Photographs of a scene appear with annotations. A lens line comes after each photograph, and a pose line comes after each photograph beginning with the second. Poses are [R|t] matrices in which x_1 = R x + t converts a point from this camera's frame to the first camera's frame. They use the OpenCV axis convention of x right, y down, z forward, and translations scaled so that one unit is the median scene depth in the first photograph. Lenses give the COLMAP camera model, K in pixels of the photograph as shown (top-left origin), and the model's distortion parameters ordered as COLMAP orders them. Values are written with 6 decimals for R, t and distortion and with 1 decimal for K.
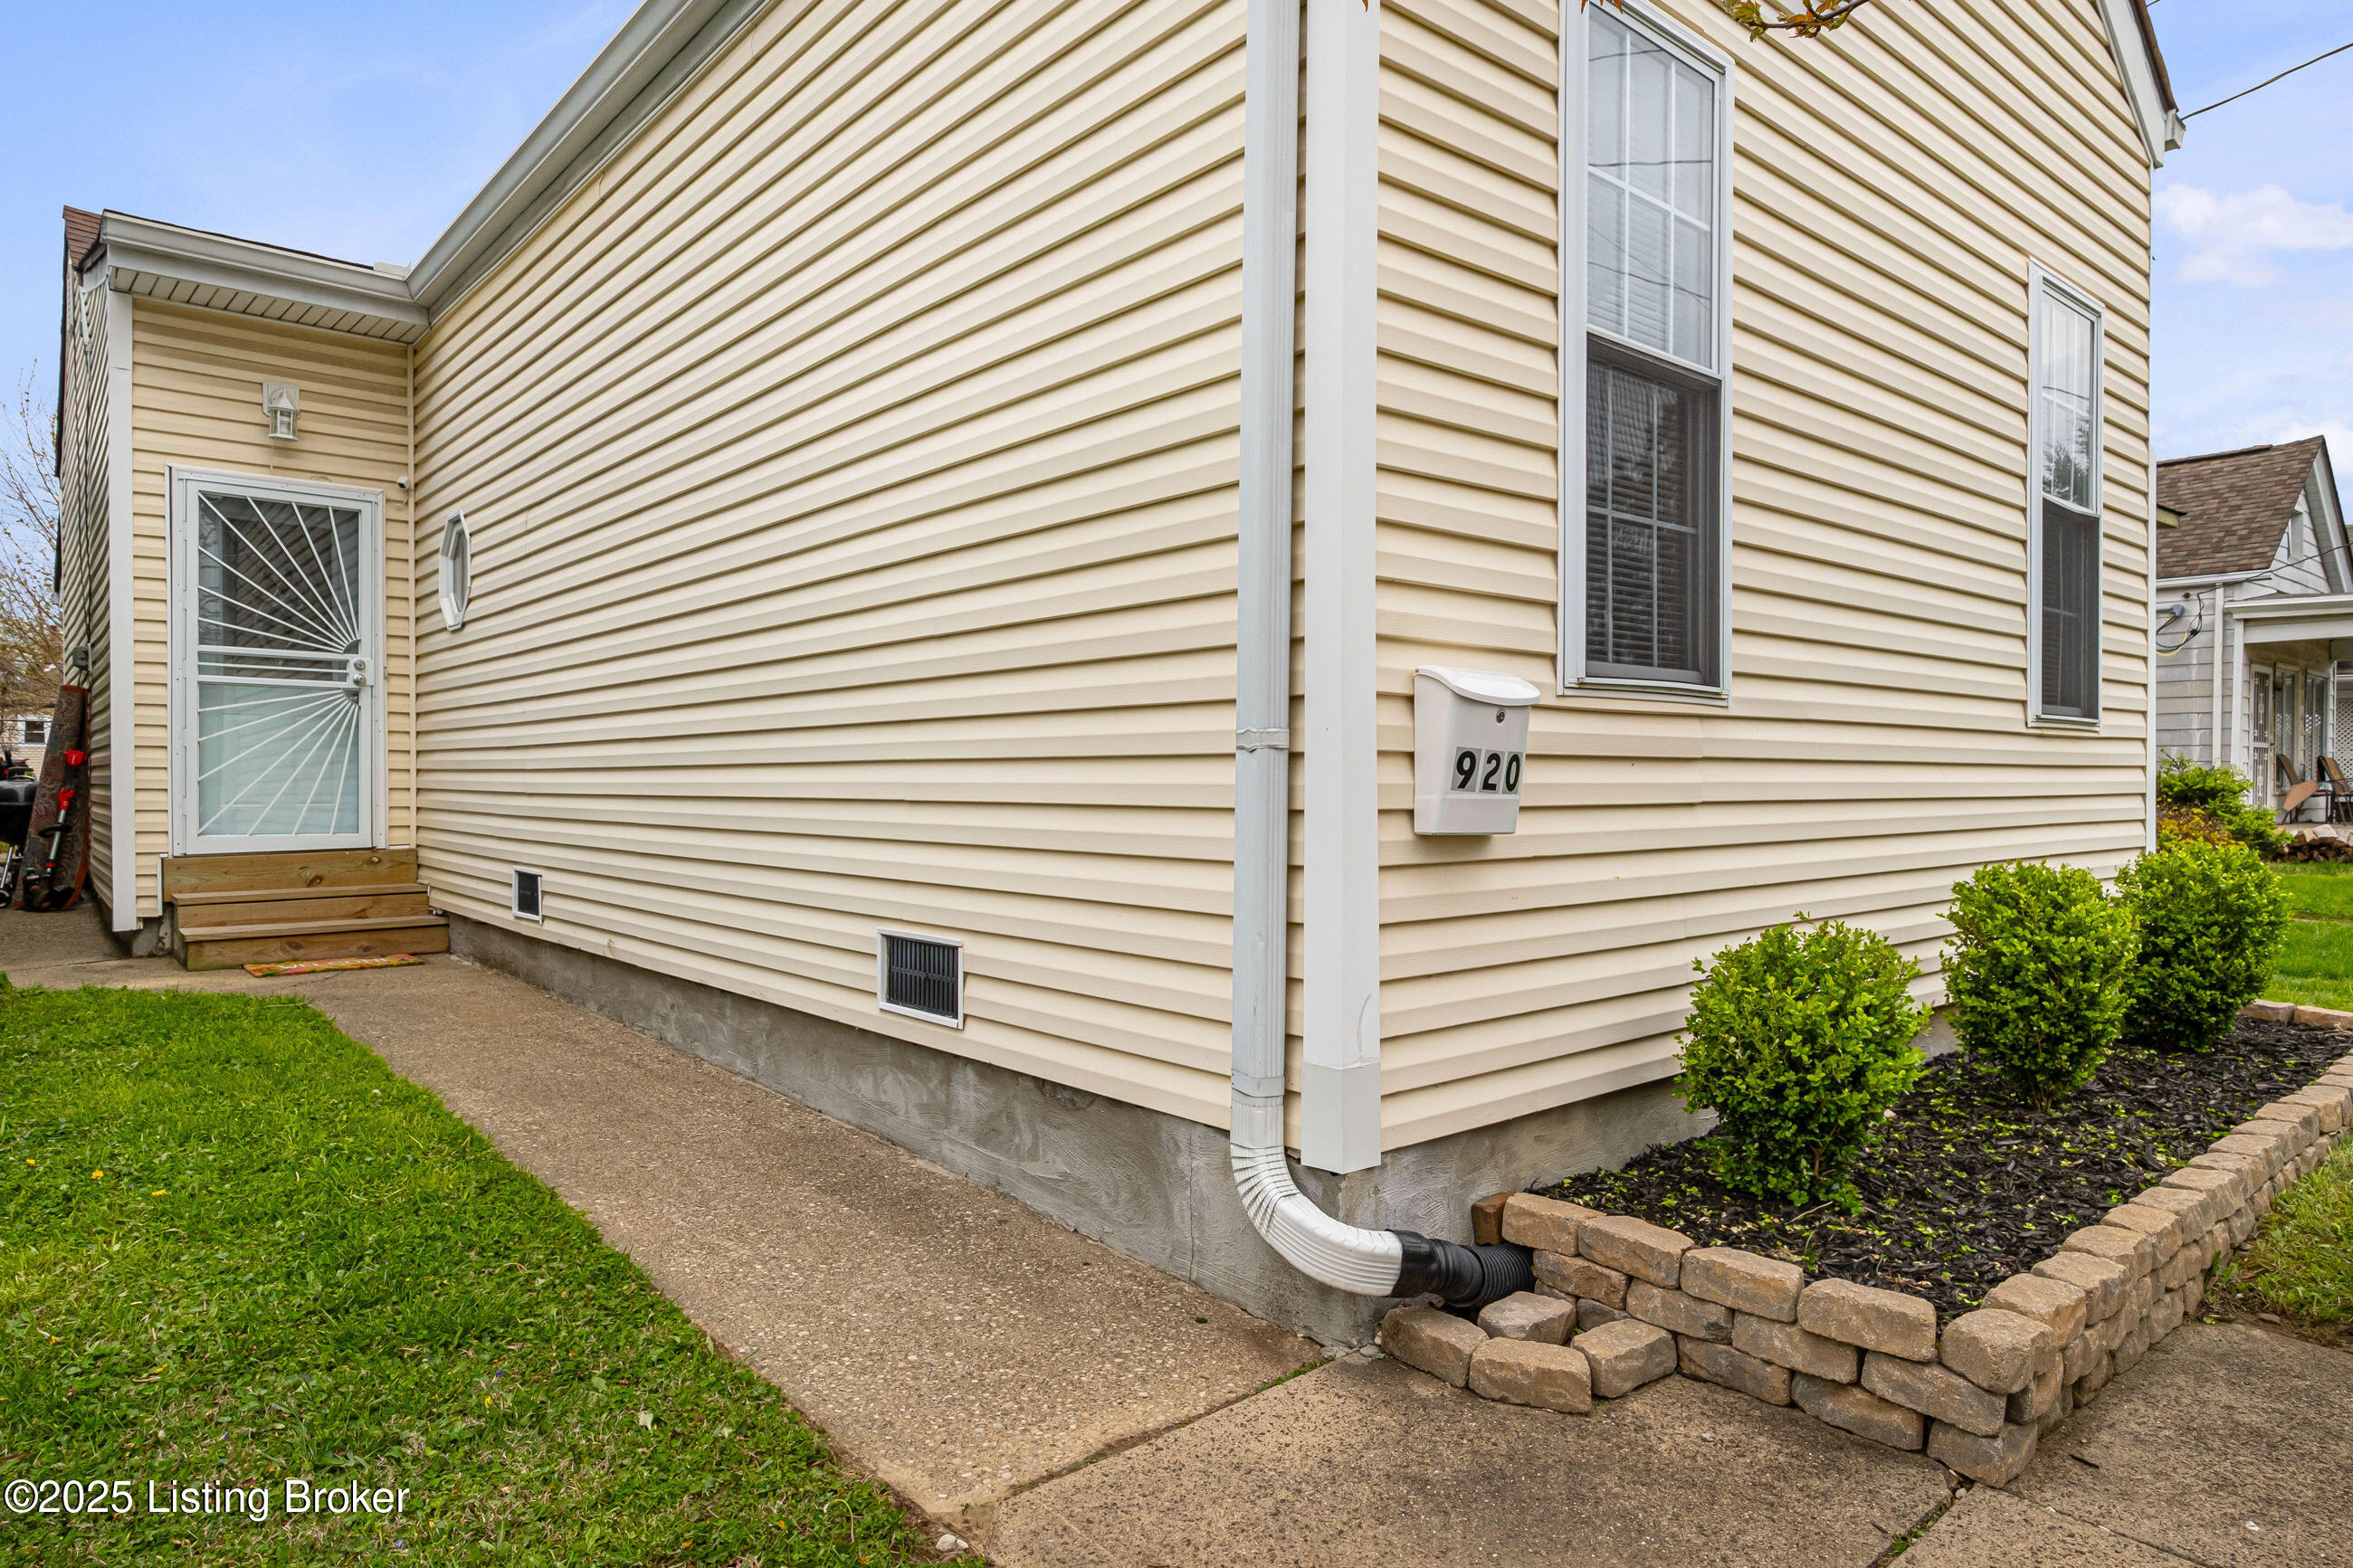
lens RADIAL K [[1407.8, 0, 1176.5], [0, 1407.8, 784.0], [0, 0, 1]] dist [-0.001771, -0.000514]
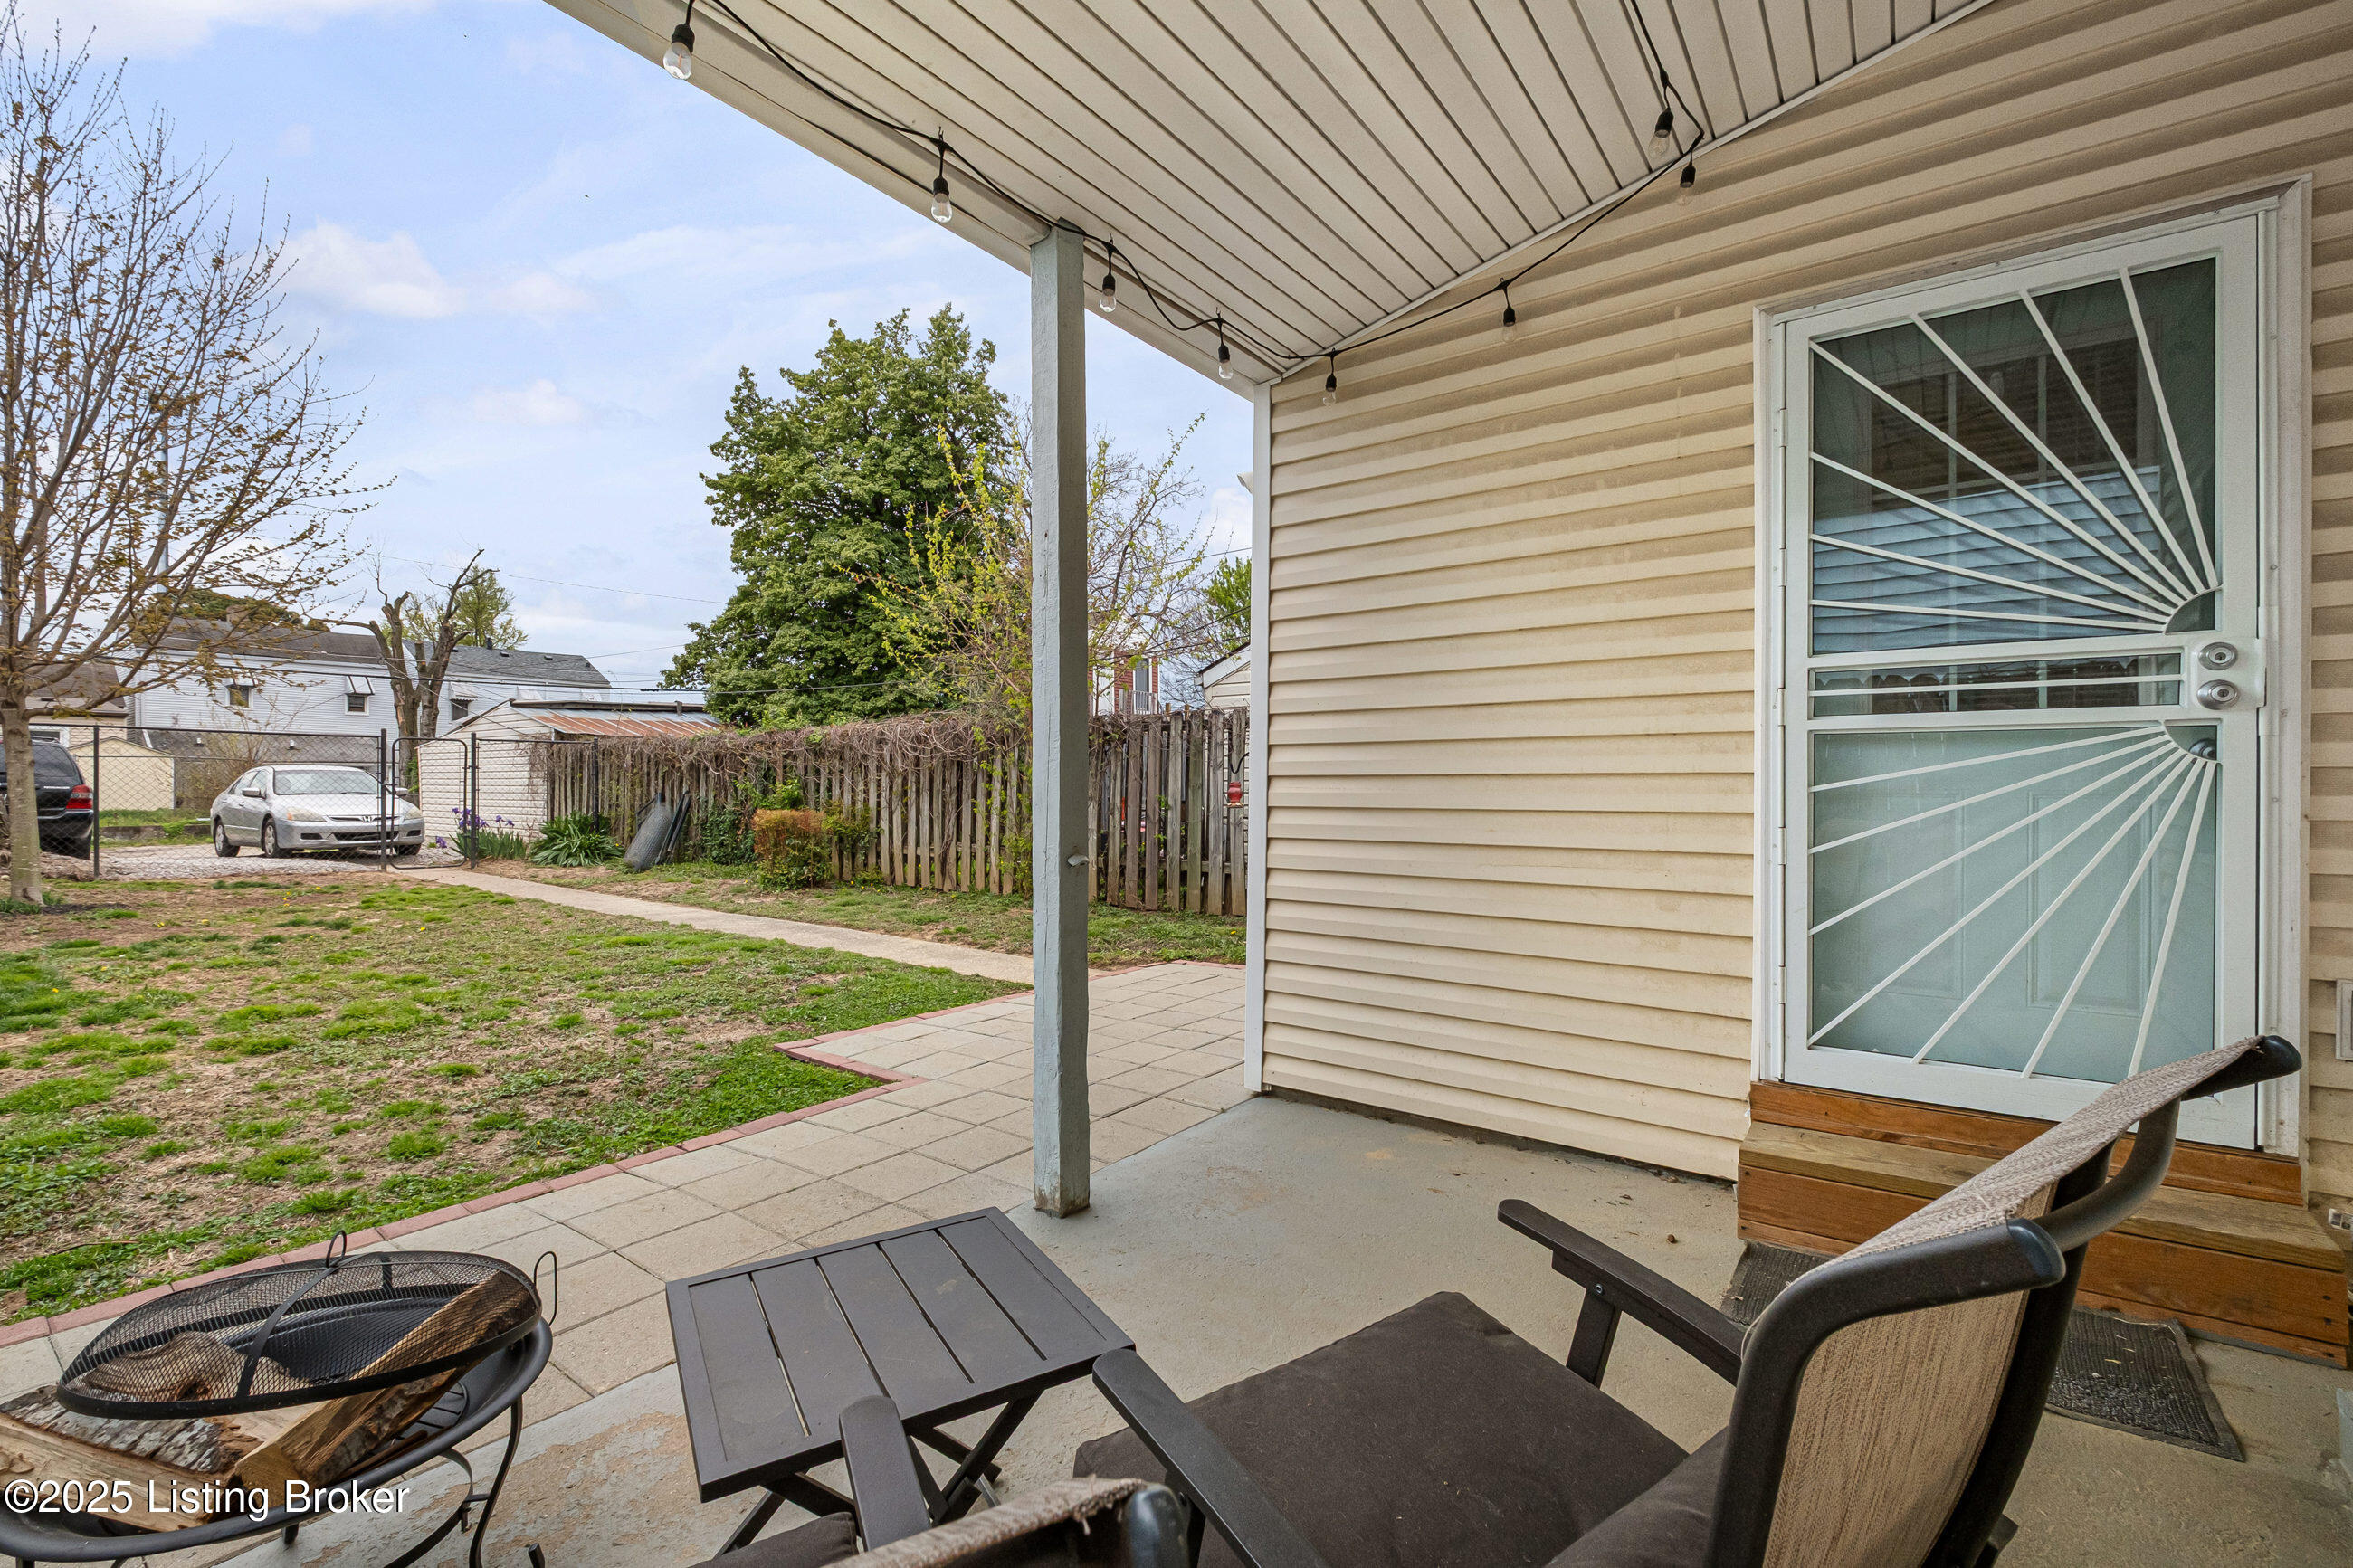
lens RADIAL K [[989.7, 0, 1175.1], [0, 989.7, 787.8], [0, 0, 1]] dist [-0.014197, -0.000194]
pose [[0.222383, -0.007058, -0.974934, -0.400248], [-0.005836, 0.999946, -0.008570, -0.047285], [0.974942, 0.007595, 0.222330, 0.688776]]
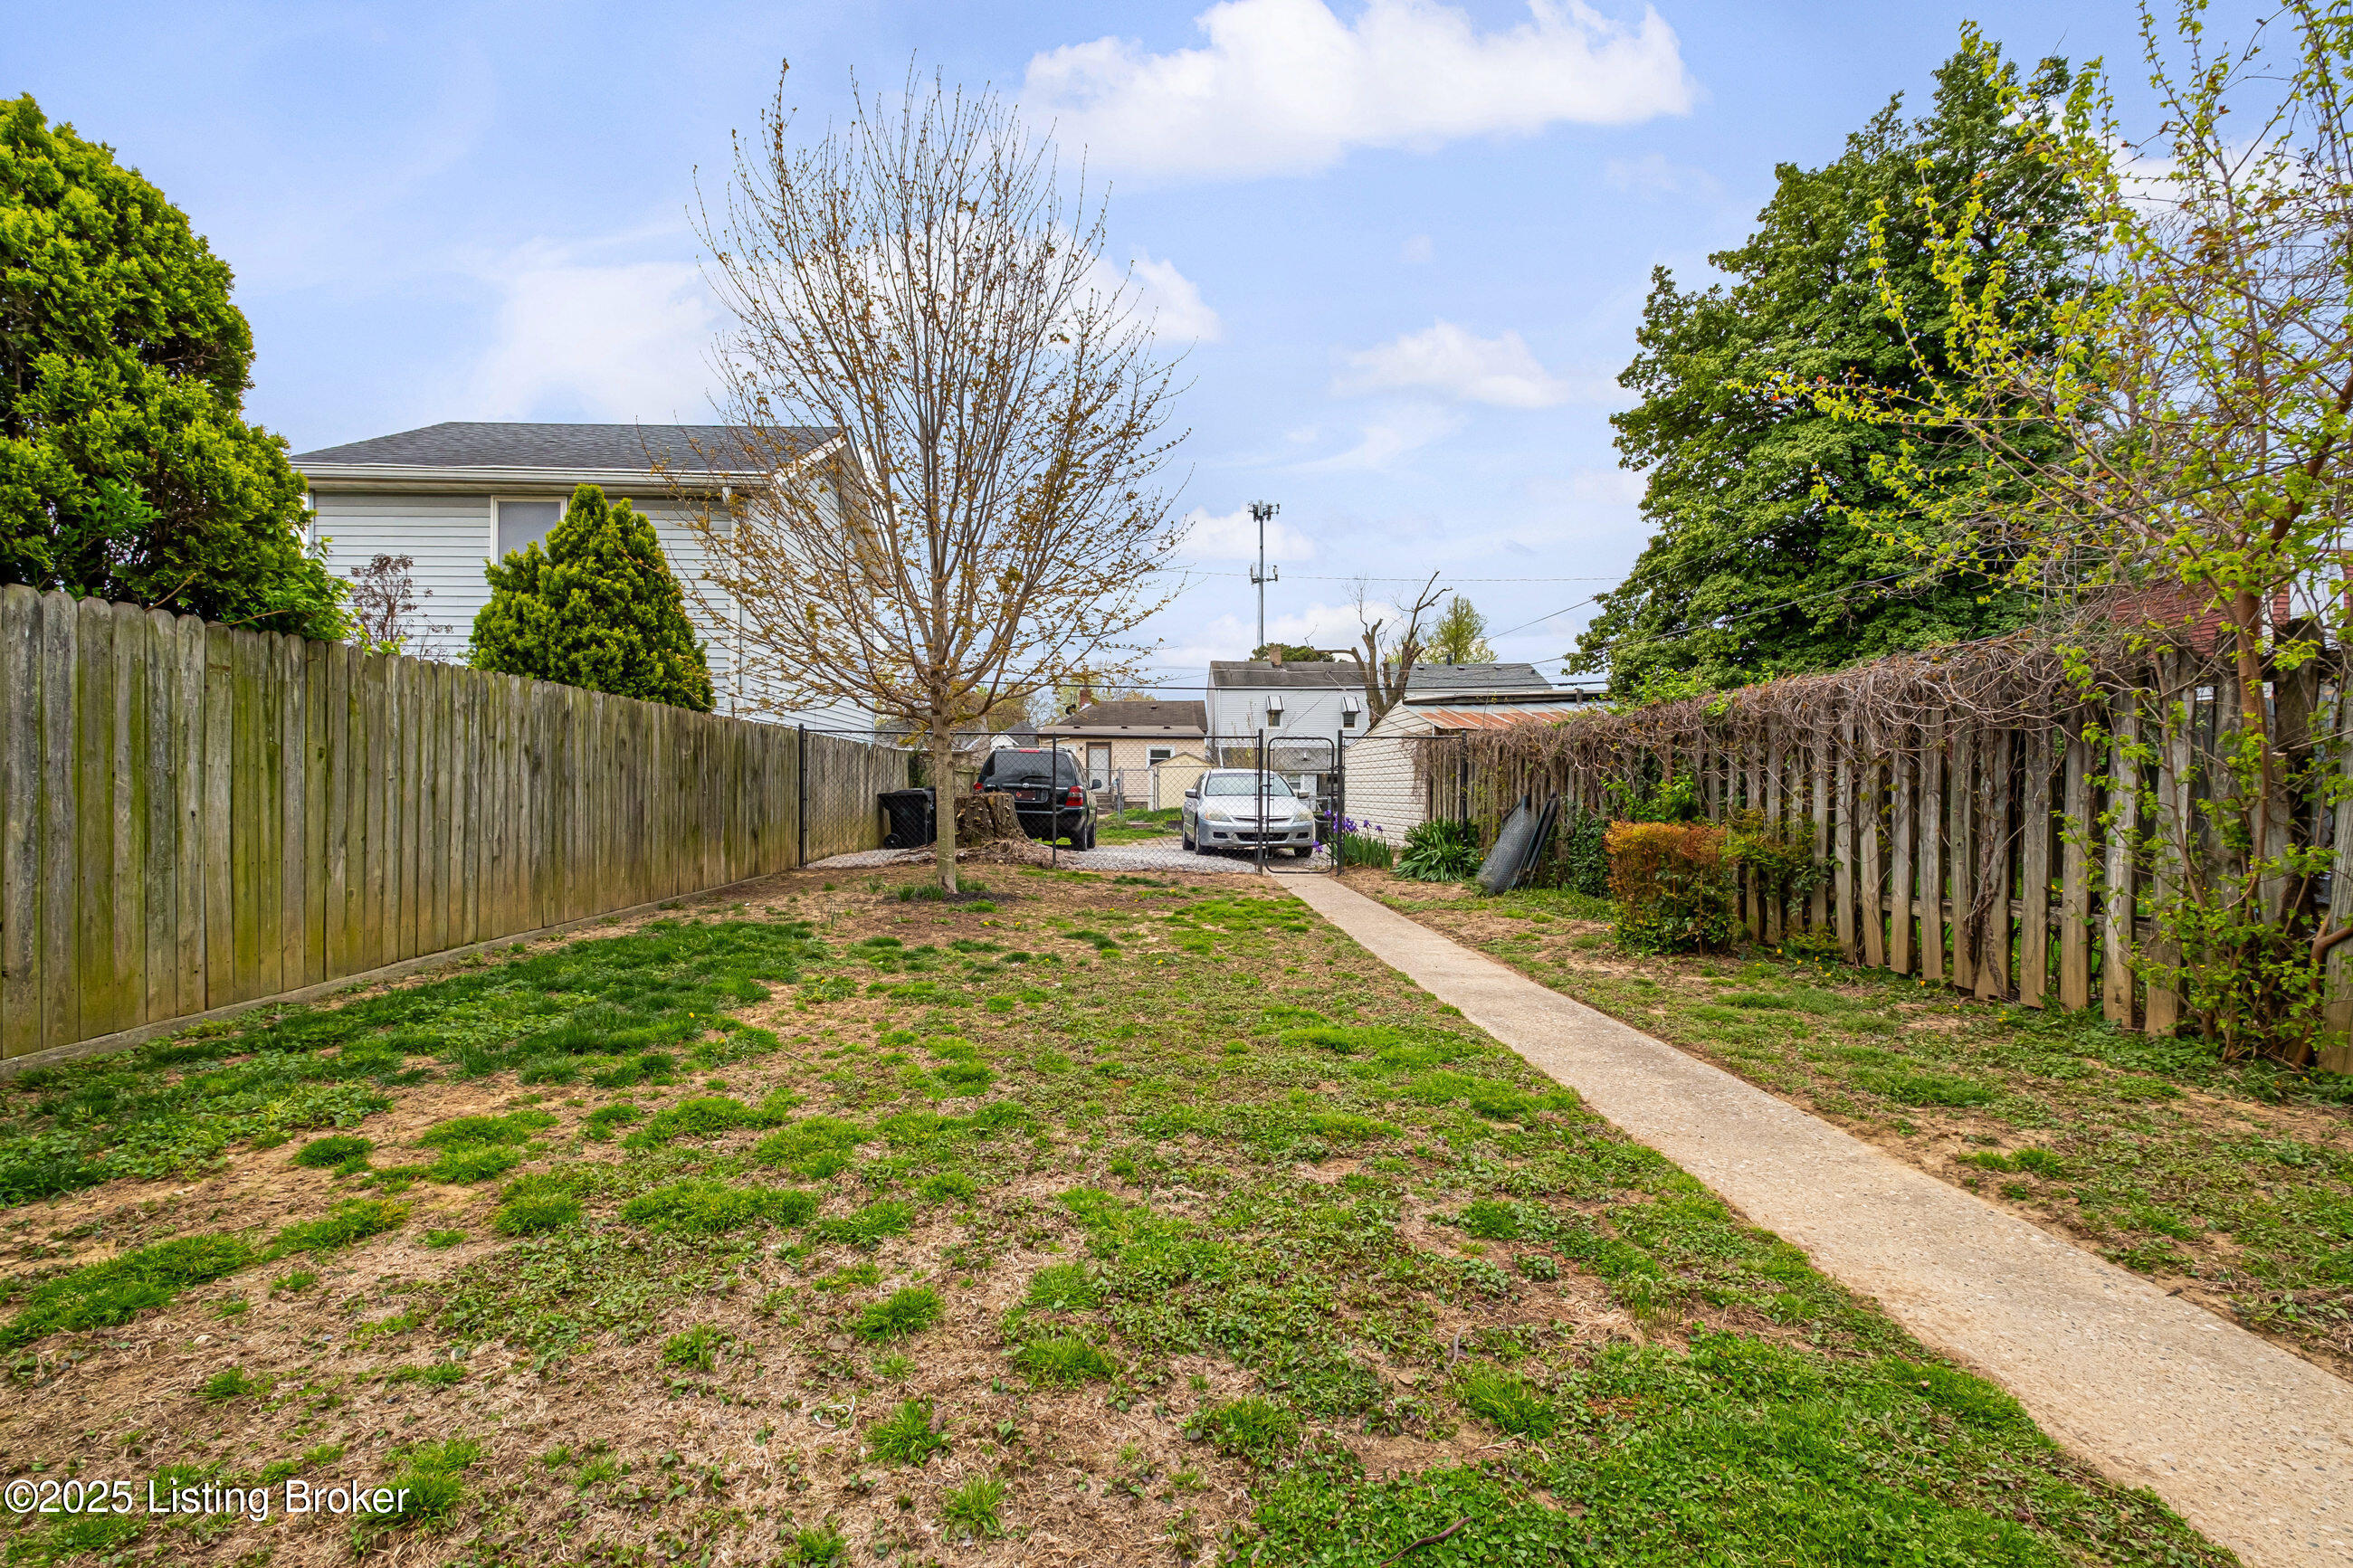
lens RADIAL K [[989.7, 0, 1175.1], [0, 989.7, 787.8], [0, 0, 1]] dist [-0.014197, -0.000194]
pose [[-0.632622, -0.012710, -0.774356, -0.649488], [-0.014170, 0.999888, -0.004836, -0.046498], [0.774331, 0.007913, -0.632731, 0.685203]]
